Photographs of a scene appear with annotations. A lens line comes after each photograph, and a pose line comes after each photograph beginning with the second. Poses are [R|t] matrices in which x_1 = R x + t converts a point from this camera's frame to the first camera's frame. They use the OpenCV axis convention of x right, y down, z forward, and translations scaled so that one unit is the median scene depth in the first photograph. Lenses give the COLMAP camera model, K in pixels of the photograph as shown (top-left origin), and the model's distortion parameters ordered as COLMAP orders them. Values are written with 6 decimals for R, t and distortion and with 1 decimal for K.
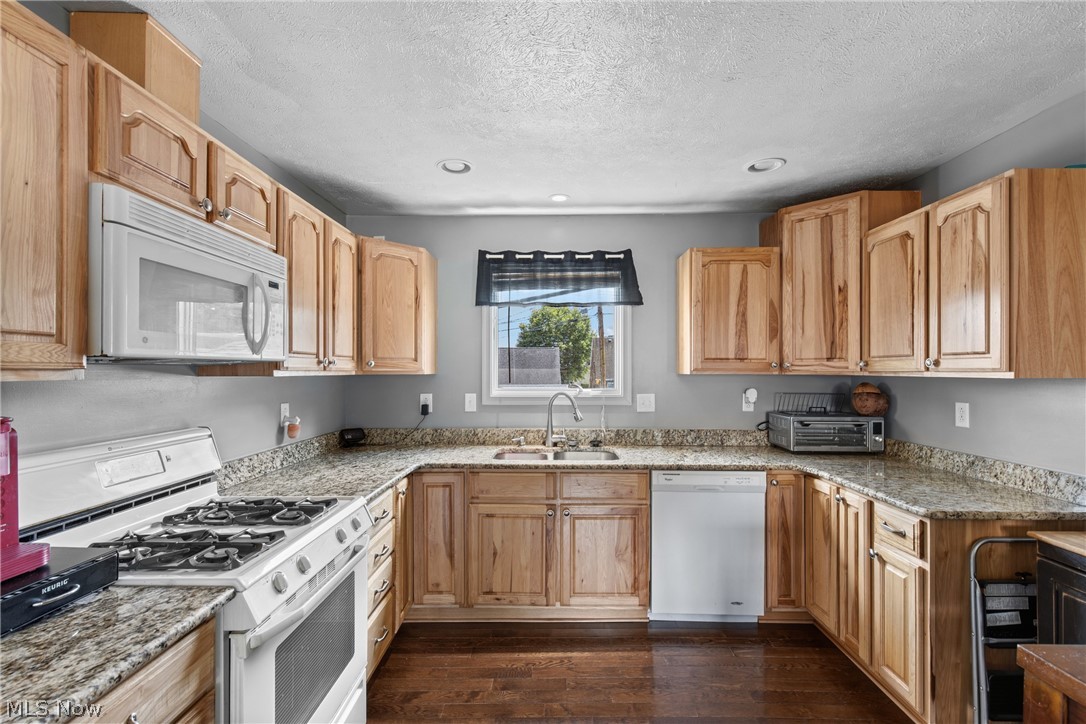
lens RADIAL K [[487.0, 0, 543.6], [0, 487.0, 369.4], [0, 0, 1]] dist [0.003101, -0.000224]
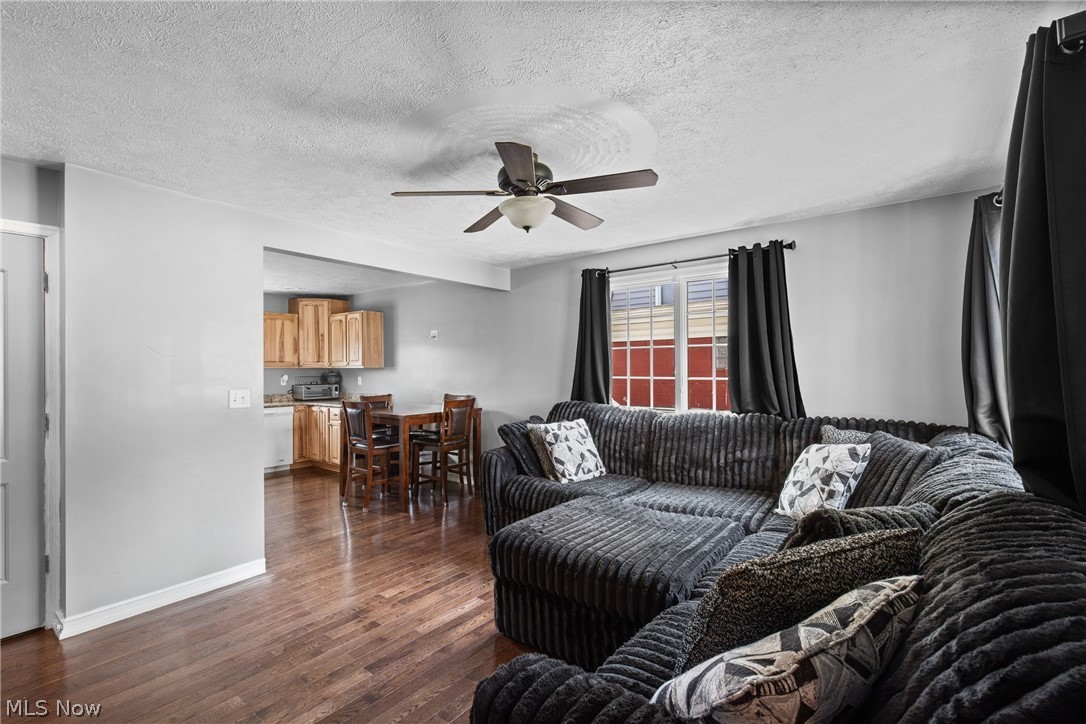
lens RADIAL K [[487.0, 0, 543.6], [0, 487.0, 369.4], [0, 0, 1]] dist [0.003101, -0.000224]
pose [[0.601933, -0.004482, 0.798534, -0.756662], [0.006010, 0.999981, 0.001083, 0.023349], [-0.798524, 0.004147, 0.601949, -1.513229]]
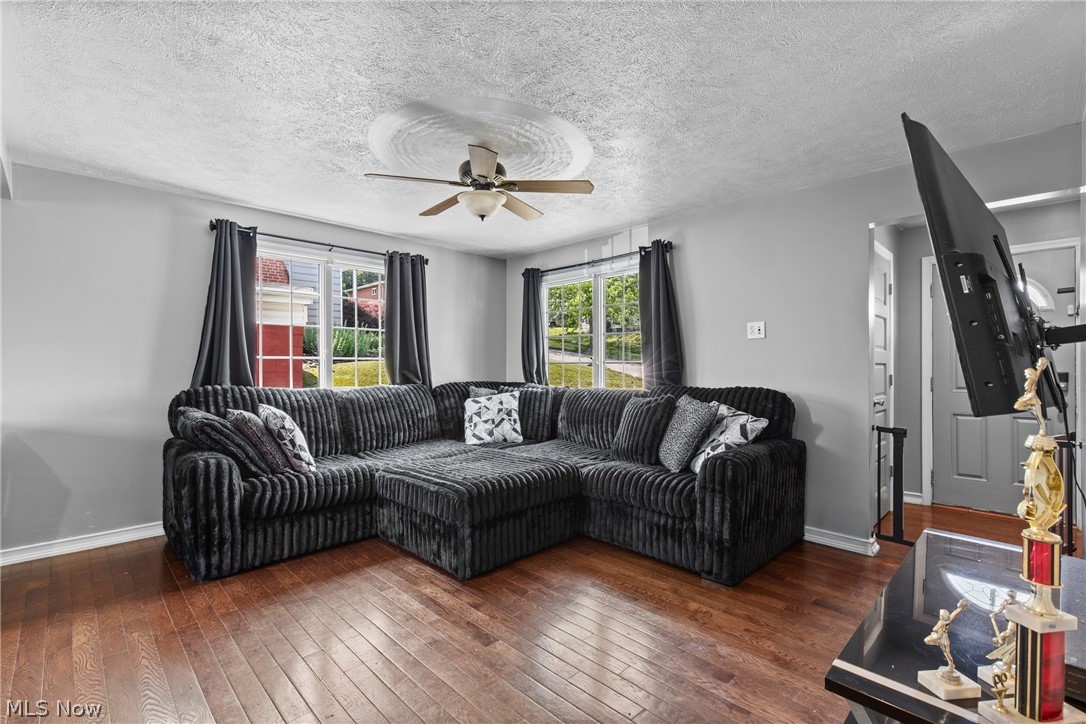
lens RADIAL K [[483.5, 0, 542.3], [0, 483.5, 365.6], [0, 0, 1]] dist [0.002106, -0.000408]
pose [[-0.707499, 0.002851, 0.706708, -0.884836], [0.003751, 0.999993, -0.000279, 0.085957], [-0.706704, 0.002453, -0.707505, -0.280287]]
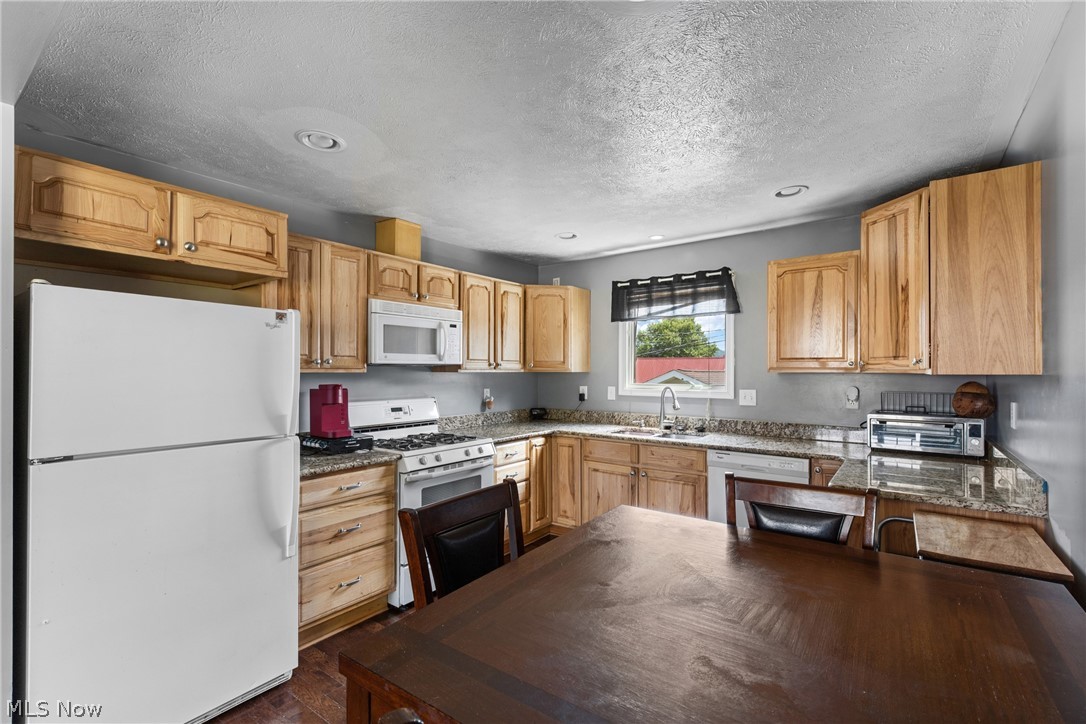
lens RADIAL K [[487.0, 0, 543.6], [0, 487.0, 369.4], [0, 0, 1]] dist [0.003101, -0.000224]
pose [[0.809188, -0.002050, -0.587546, 0.597699], [0.001025, 0.999997, -0.002077, 0.005046], [0.587548, 0.001079, 0.809188, -0.251947]]
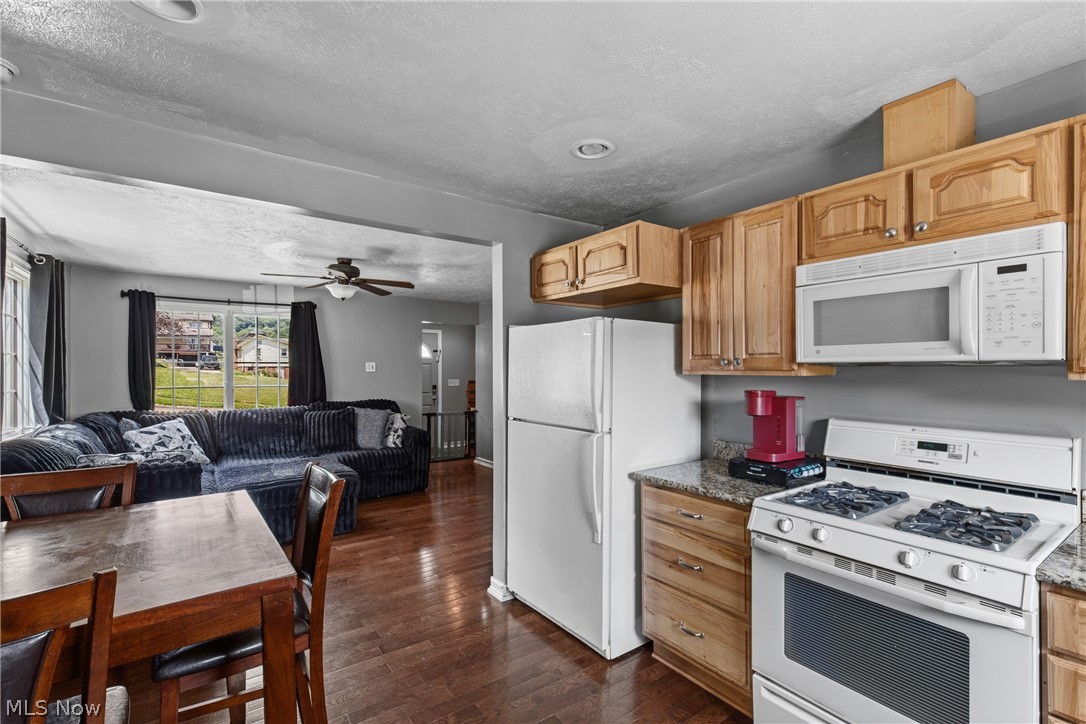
lens RADIAL K [[487.0, 0, 543.6], [0, 487.0, 369.4], [0, 0, 1]] dist [0.003101, -0.000224]
pose [[-0.807469, 0.002446, -0.589905, 0.382969], [0.001369, 0.999996, 0.002273, -0.003569], [0.589909, 0.001027, -0.807469, 0.796111]]
